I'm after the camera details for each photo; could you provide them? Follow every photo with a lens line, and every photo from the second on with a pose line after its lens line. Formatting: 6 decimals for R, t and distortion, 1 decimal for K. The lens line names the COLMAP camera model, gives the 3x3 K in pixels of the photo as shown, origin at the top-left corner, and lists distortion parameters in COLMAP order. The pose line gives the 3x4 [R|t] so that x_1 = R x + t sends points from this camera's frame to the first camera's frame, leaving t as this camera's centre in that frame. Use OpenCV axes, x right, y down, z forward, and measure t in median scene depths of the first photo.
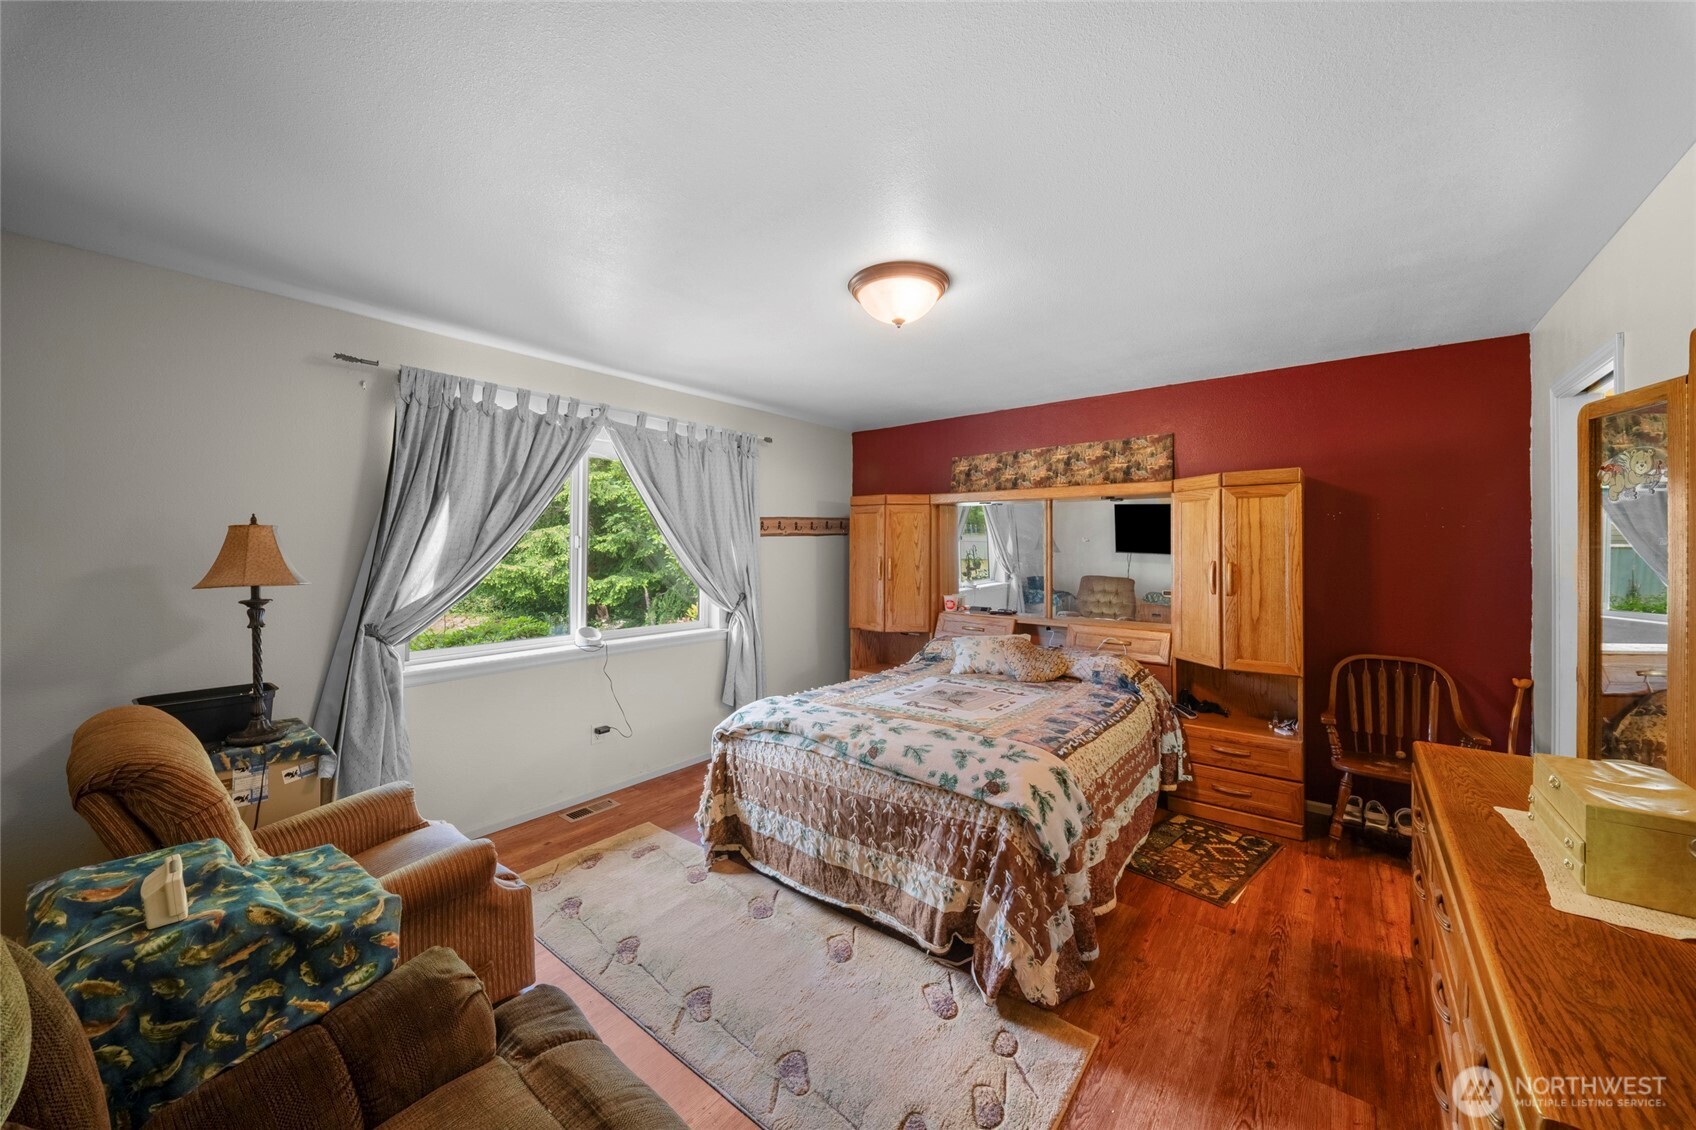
lens RADIAL K [[607.1, 0, 852.9], [0, 607.1, 563.9], [0, 0, 1]] dist [-0.001272, -0.000220]
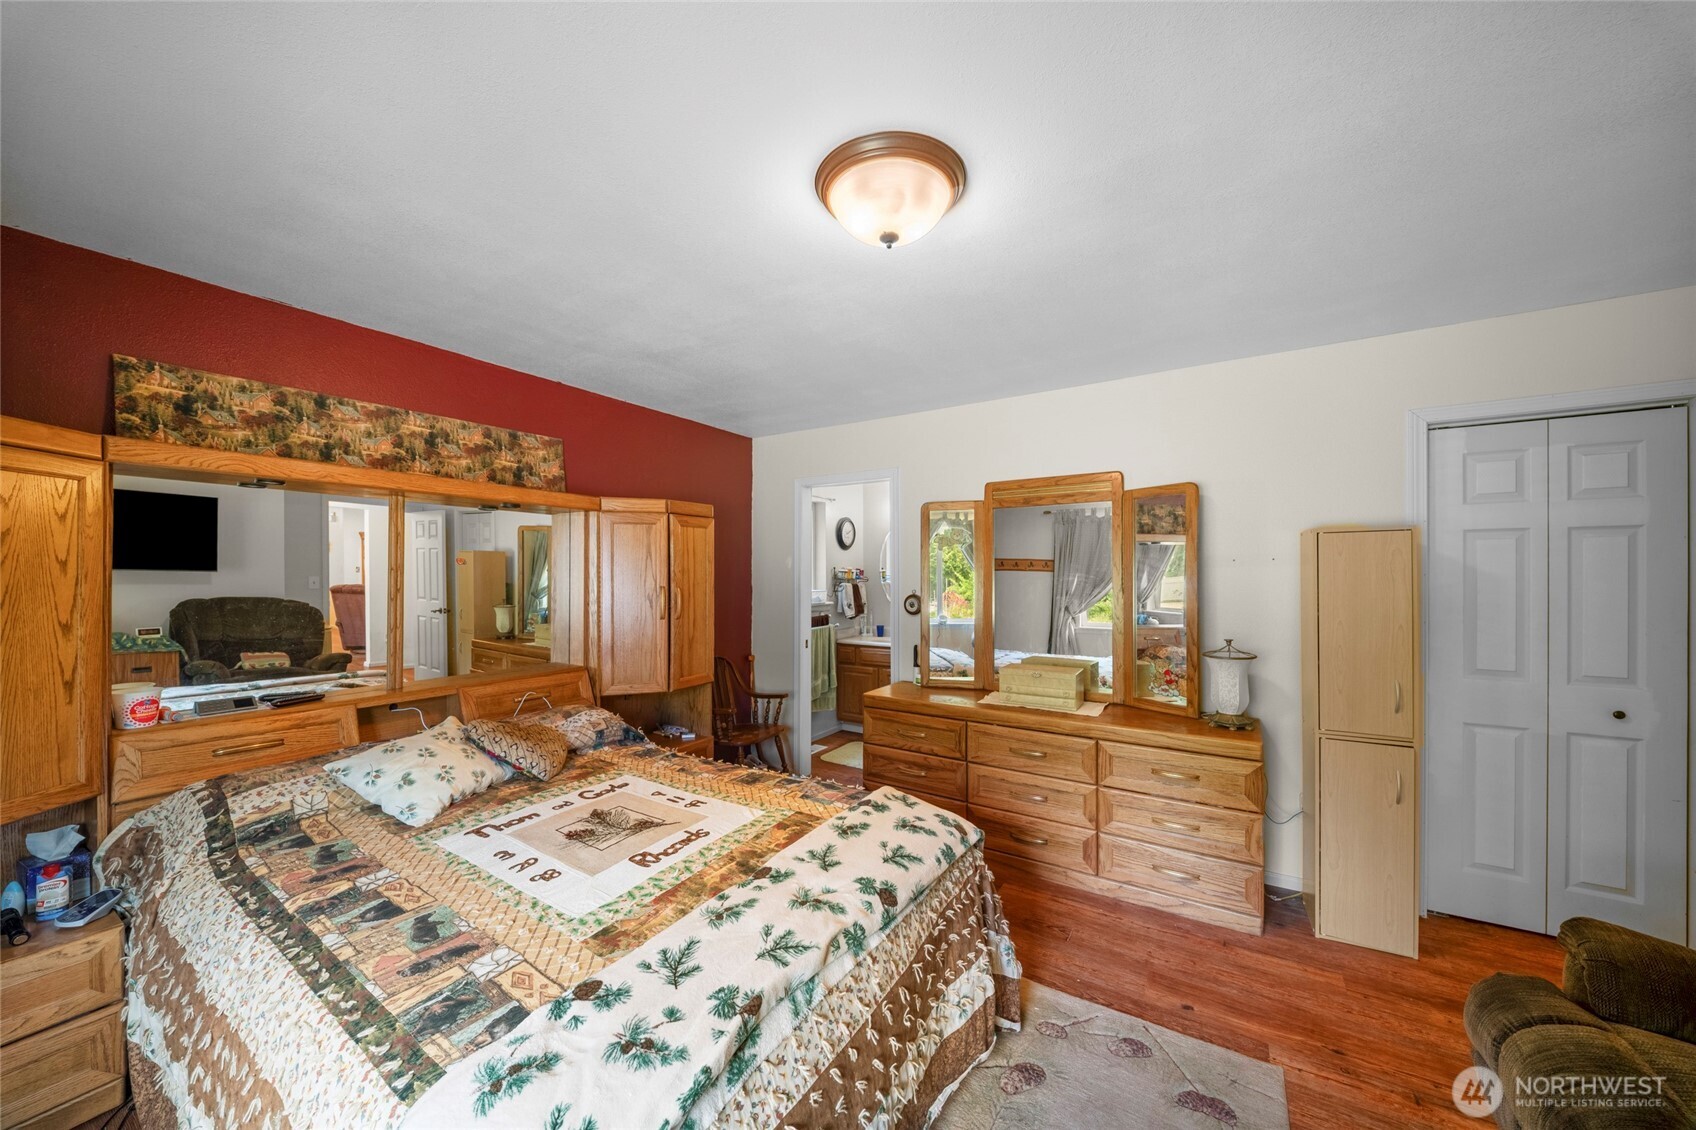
lens RADIAL K [[607.1, 0, 852.9], [0, 607.1, 563.9], [0, 0, 1]] dist [-0.001272, -0.000220]
pose [[-0.132577, 0.003637, 0.991166, -0.368480], [0.015440, 0.999880, -0.001604, -0.029019], [-0.991052, 0.015091, -0.132617, 0.673045]]
